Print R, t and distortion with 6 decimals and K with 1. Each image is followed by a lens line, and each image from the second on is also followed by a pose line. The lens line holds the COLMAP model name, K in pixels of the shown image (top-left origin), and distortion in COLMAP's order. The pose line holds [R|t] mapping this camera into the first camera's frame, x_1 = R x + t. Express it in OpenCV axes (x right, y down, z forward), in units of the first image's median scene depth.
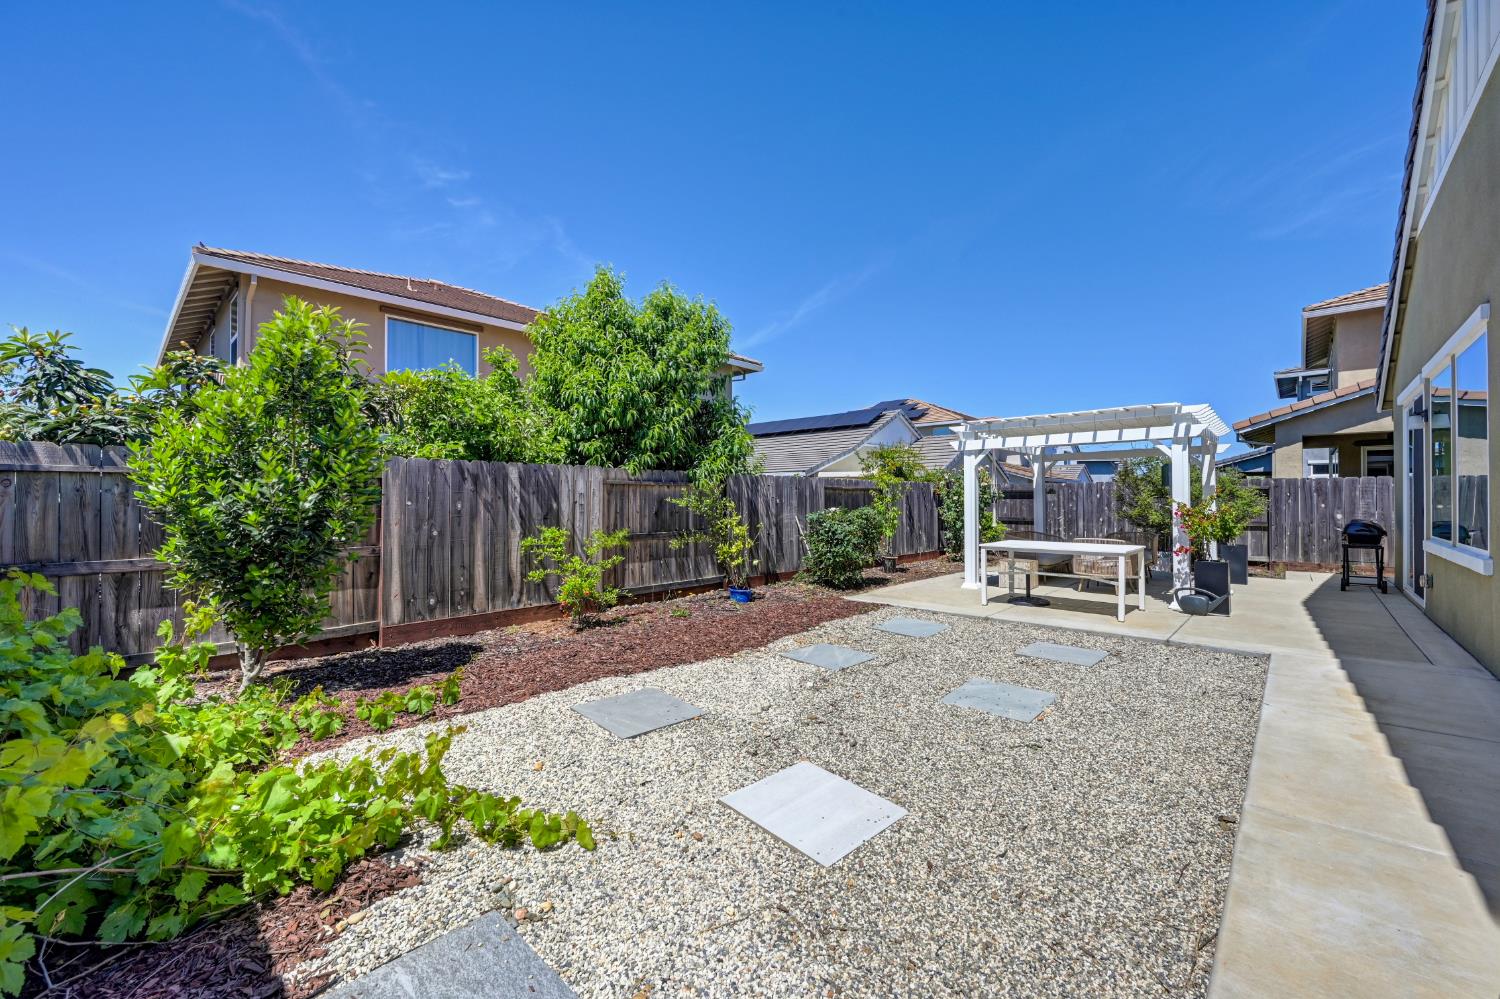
lens RADIAL K [[595.9, 0, 750.0], [0, 595.9, 499.5], [0, 0, 1]] dist [-0.000108, -0.000001]
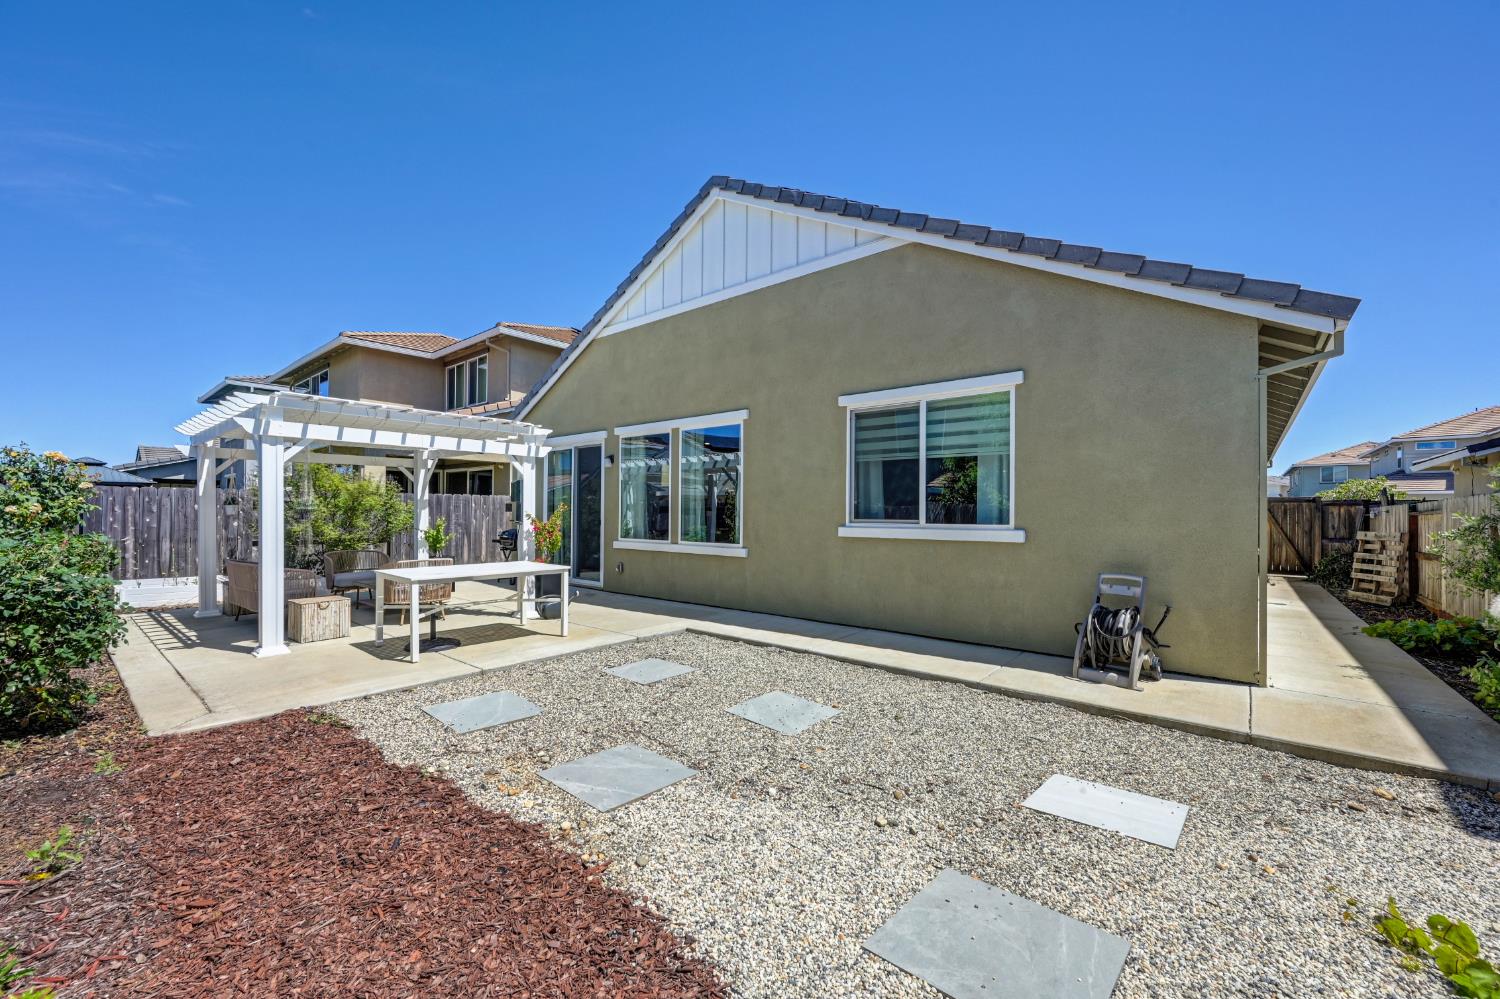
lens RADIAL K [[594.5, 0, 751.5], [0, 594.5, 514.8], [0, 0, 1]] dist [0.001291, 0.000079]
pose [[-0.052934, -0.004375, 0.998588, -0.359256], [-0.006262, 0.999972, 0.004050, -0.006693], [-0.998578, -0.006039, -0.052960, 0.658522]]
